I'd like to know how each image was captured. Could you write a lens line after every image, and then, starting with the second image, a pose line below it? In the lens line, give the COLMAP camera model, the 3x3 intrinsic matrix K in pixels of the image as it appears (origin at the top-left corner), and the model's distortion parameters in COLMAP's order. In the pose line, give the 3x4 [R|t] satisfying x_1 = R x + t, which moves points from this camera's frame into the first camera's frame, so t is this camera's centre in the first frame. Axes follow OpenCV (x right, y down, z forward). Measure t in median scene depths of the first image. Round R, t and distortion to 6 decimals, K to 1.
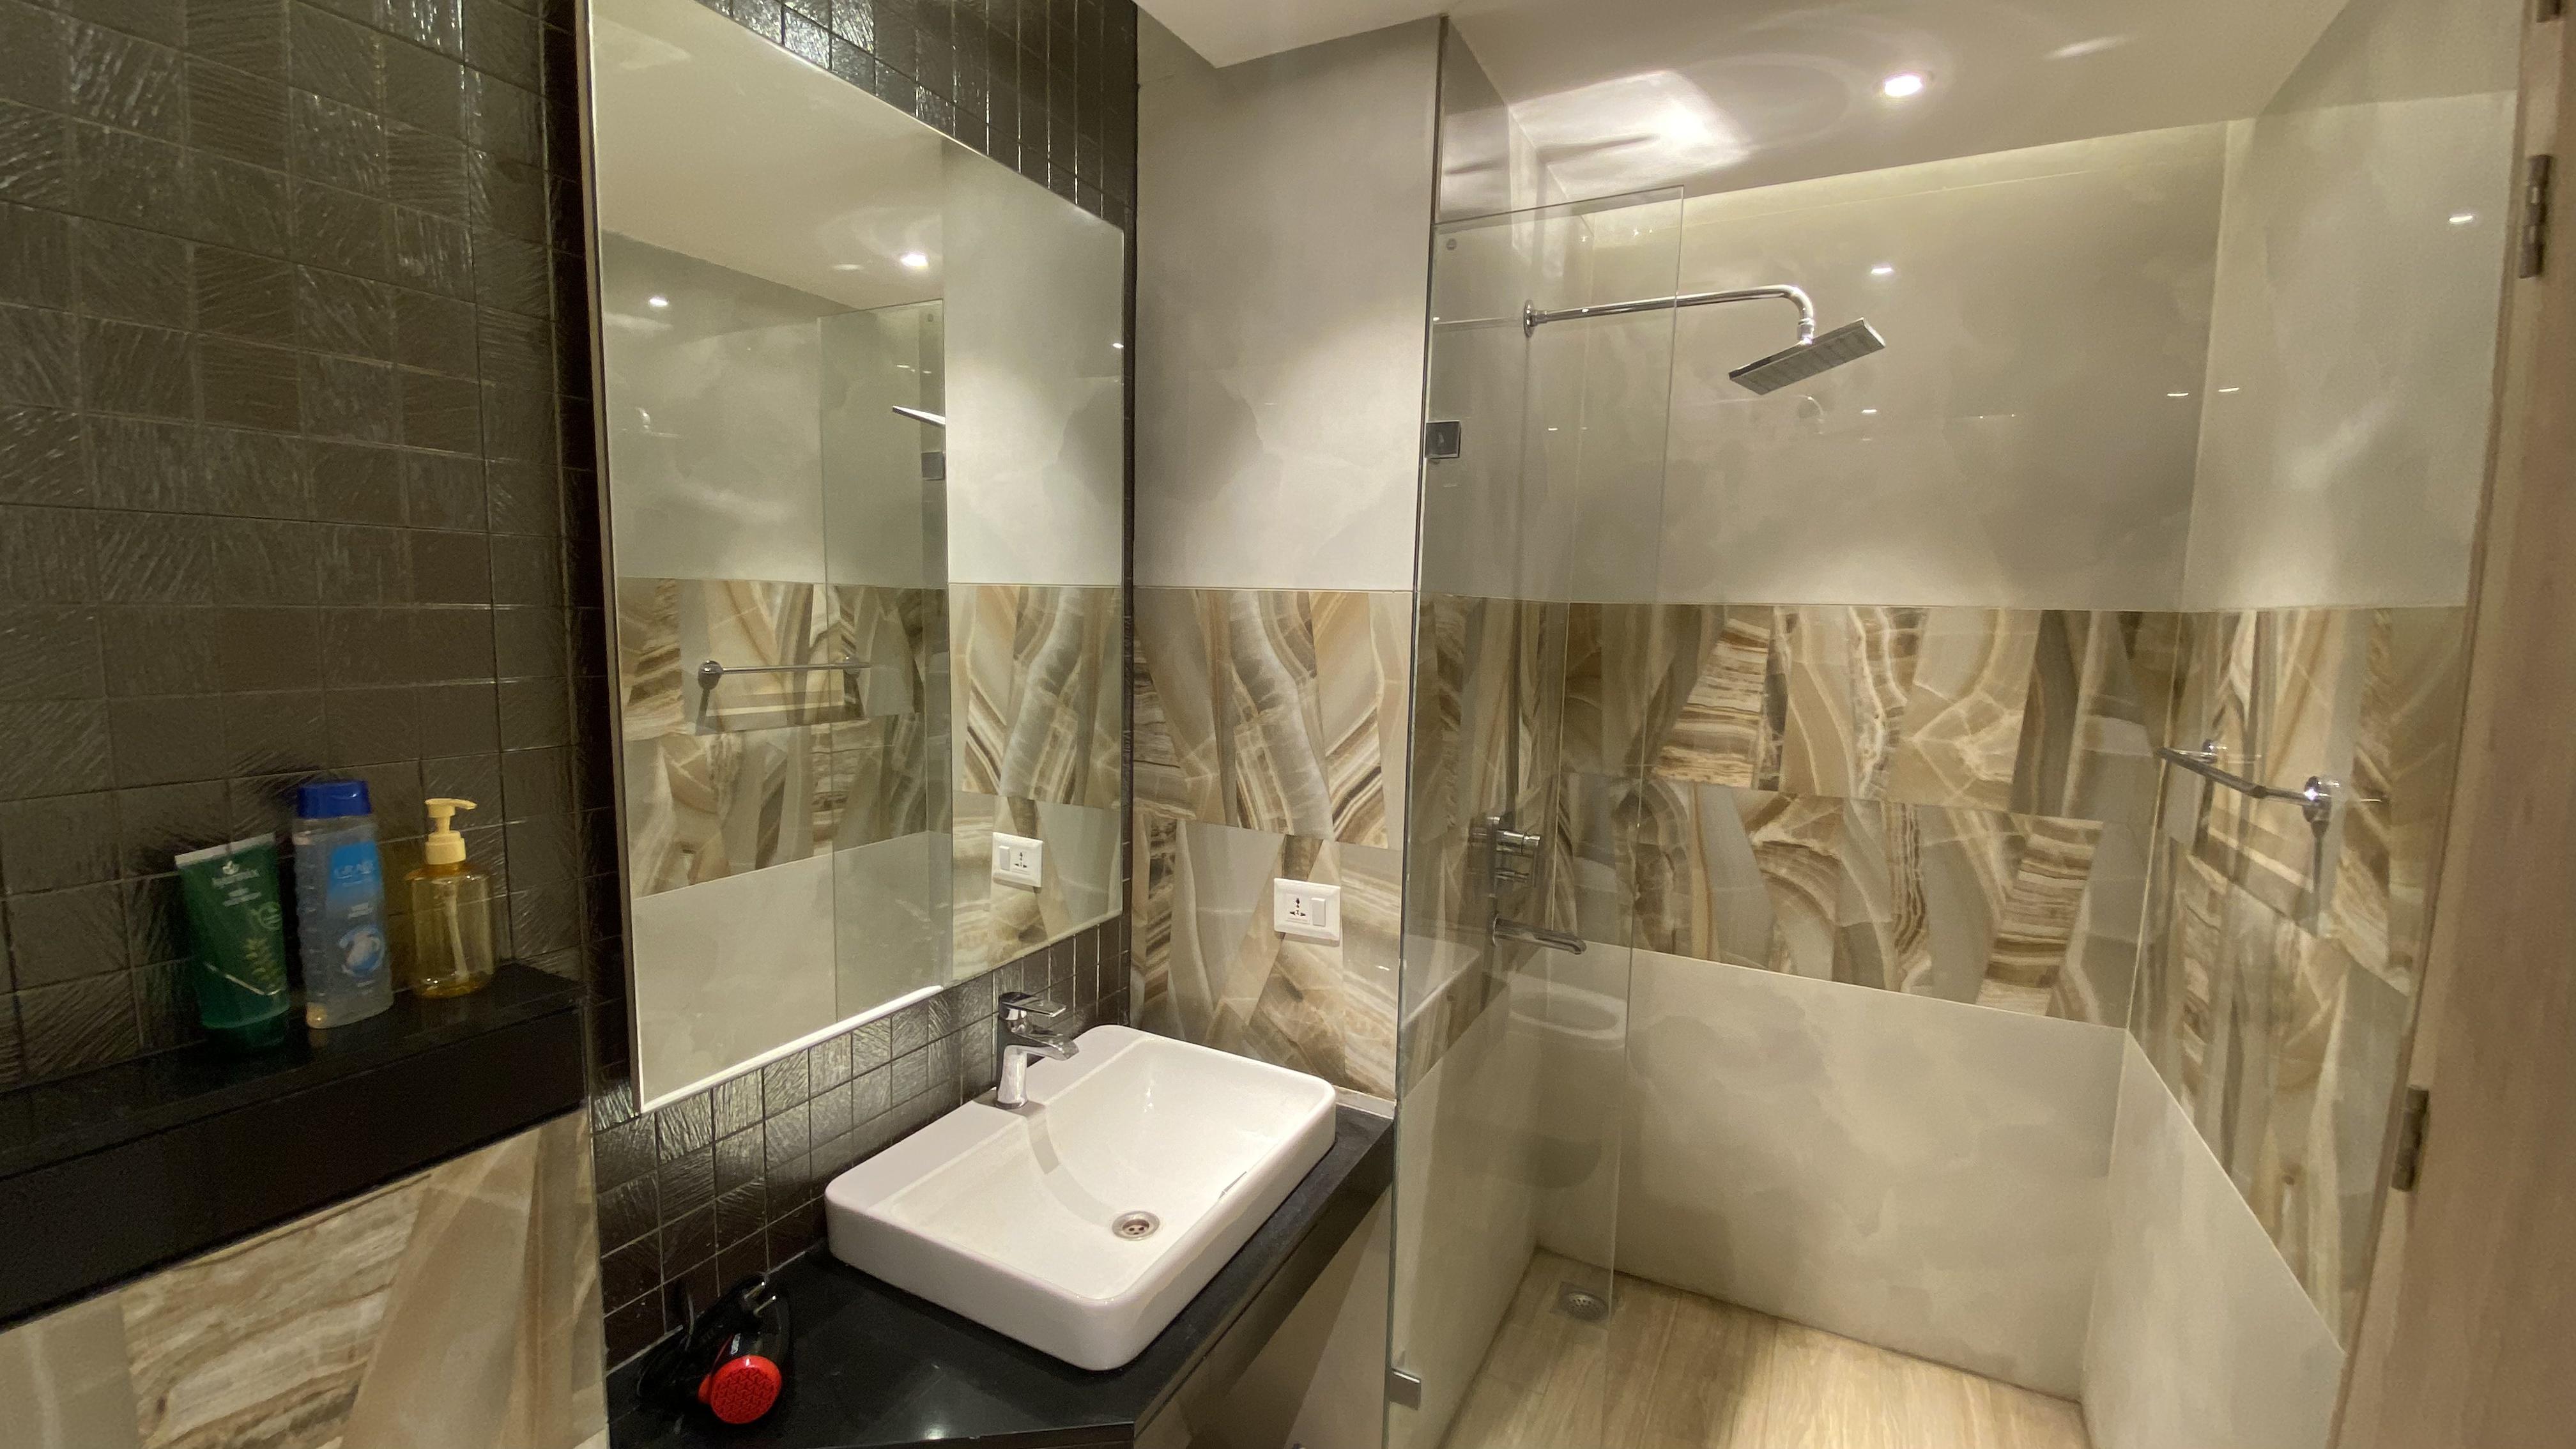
lens RADIAL K [[1057.2, 0, 1282.4], [0, 1057.2, 728.9], [0, 0, 1]] dist [-0.013543, -0.002139]
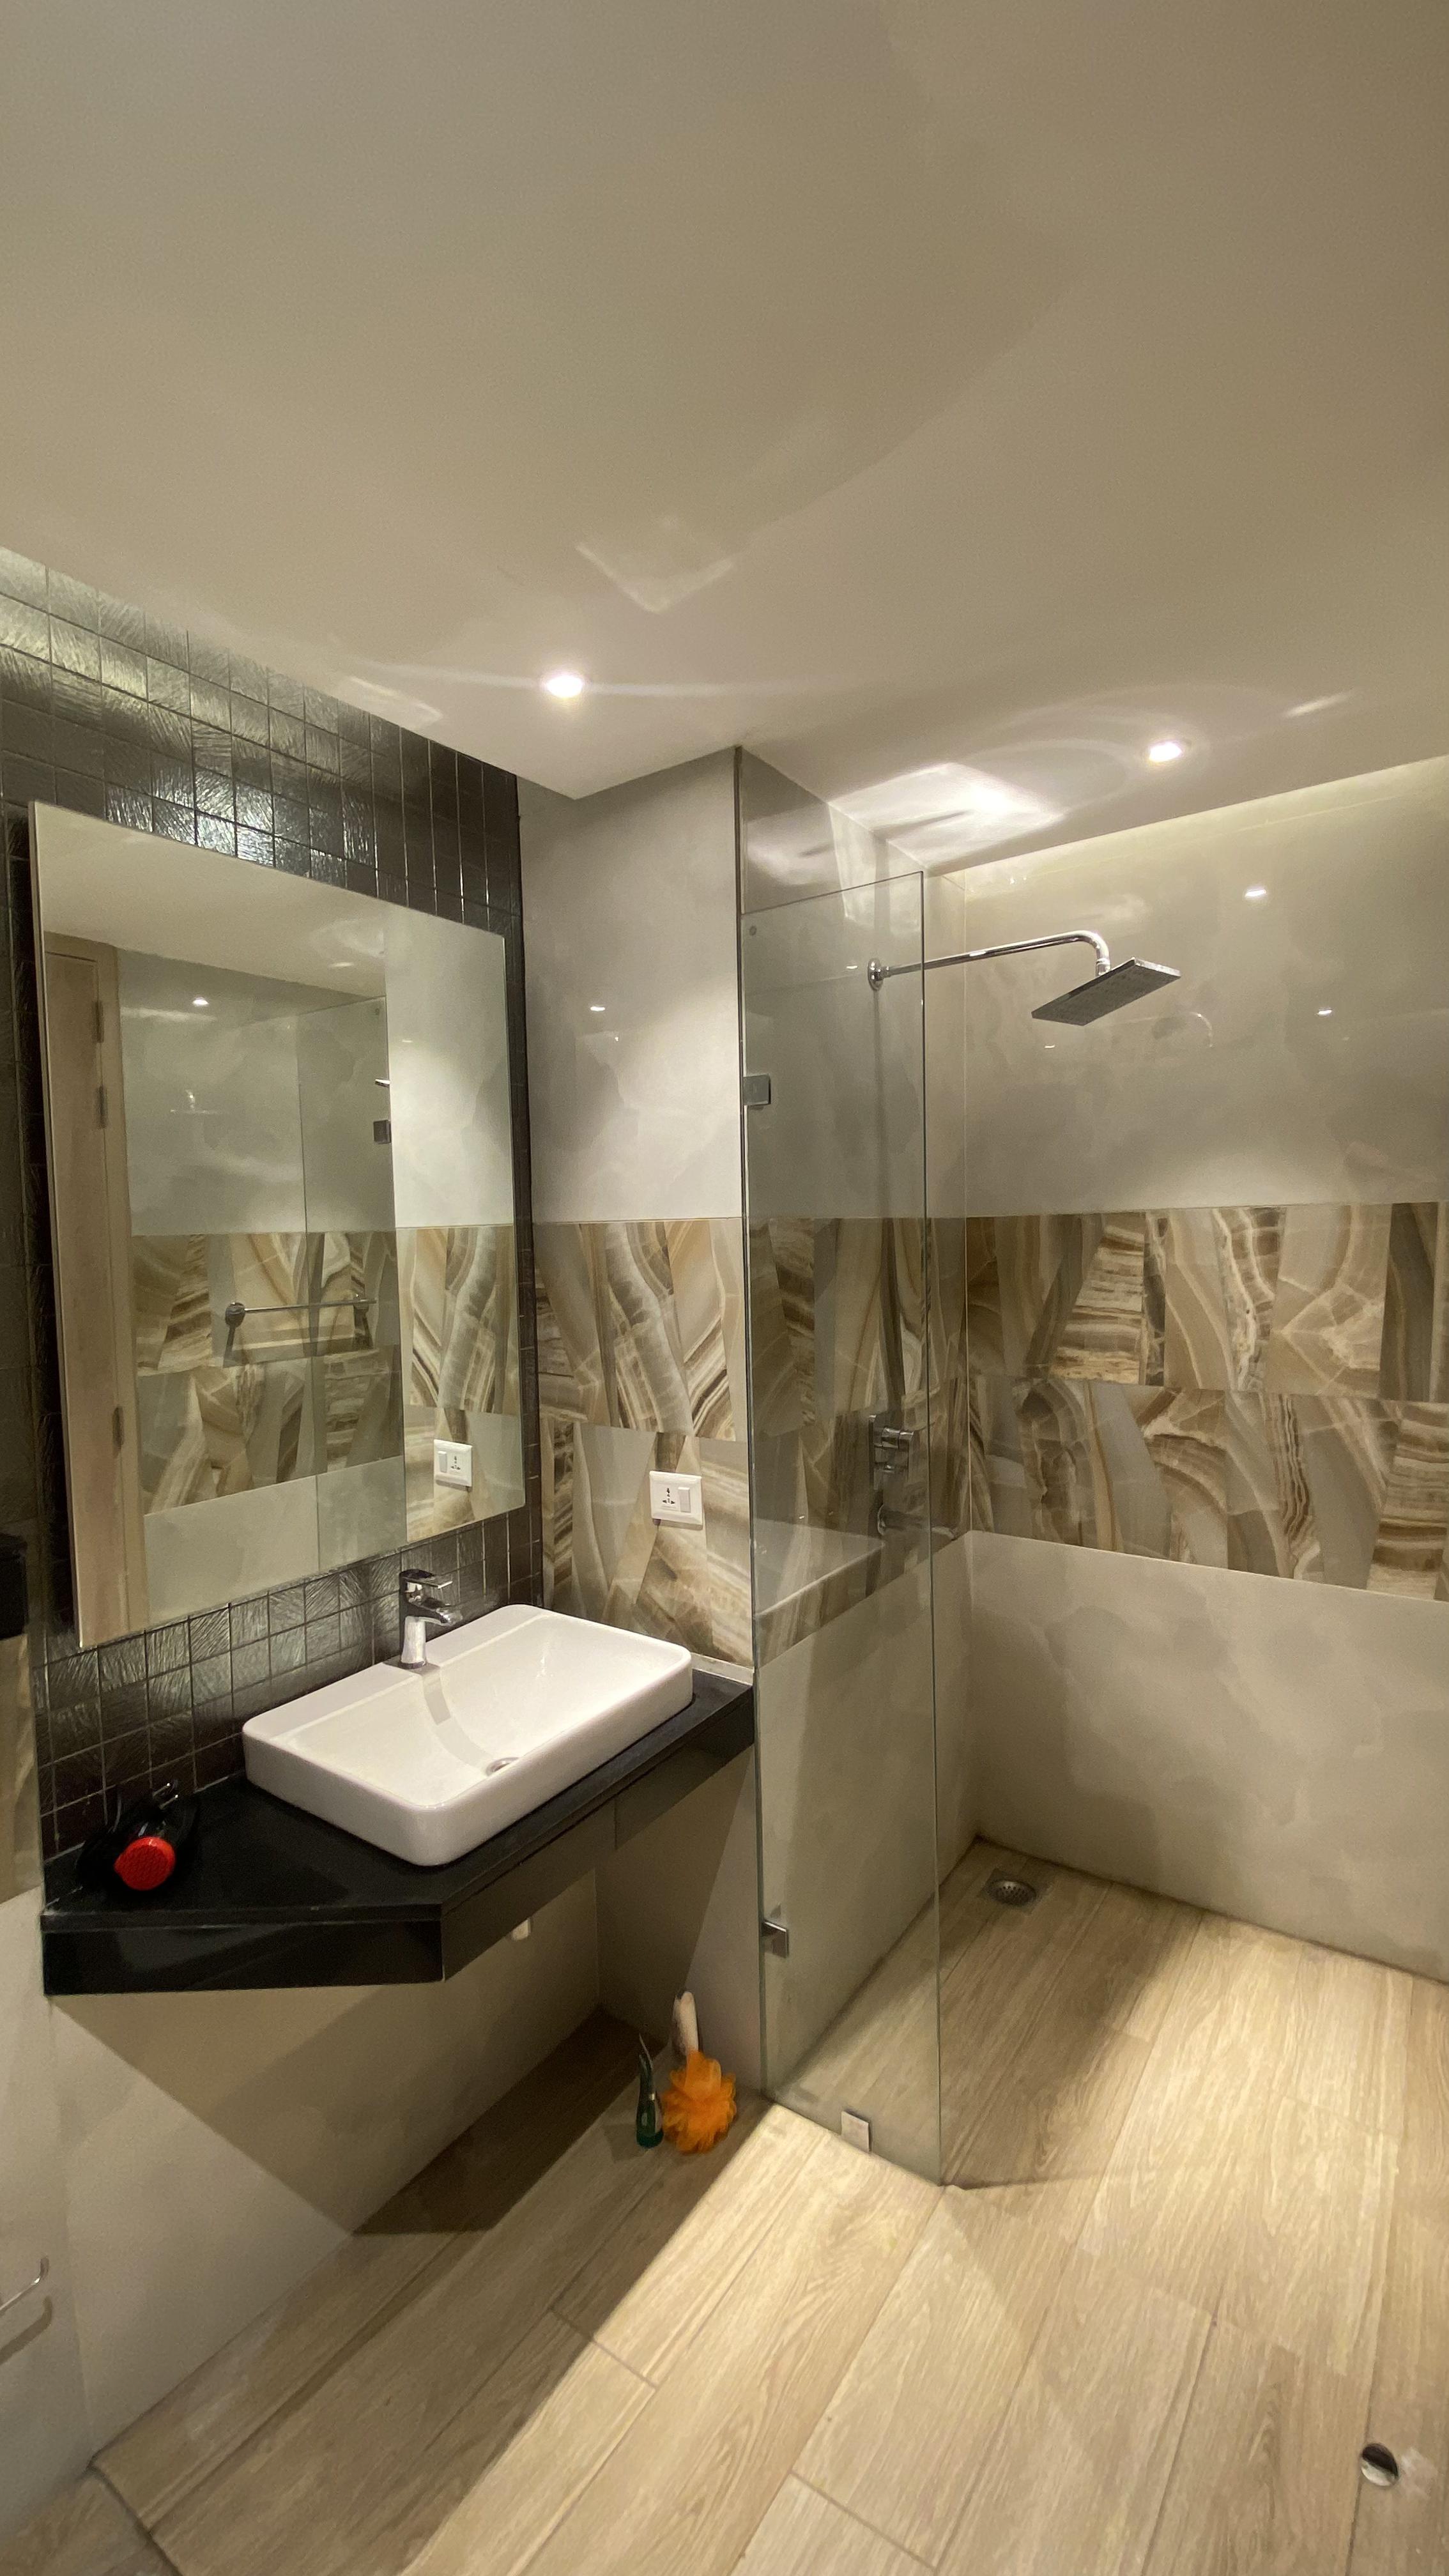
lens RADIAL K [[1057.2, 0, 728.8], [0, 1057.2, 1275.5], [0, 0, 1]] dist [-0.013543, -0.002139]
pose [[0.991406, -0.041984, -0.123902, 0.204432], [0.032703, 0.996570, -0.076011, 0.017377], [0.126668, 0.071306, 0.989379, -0.123462]]
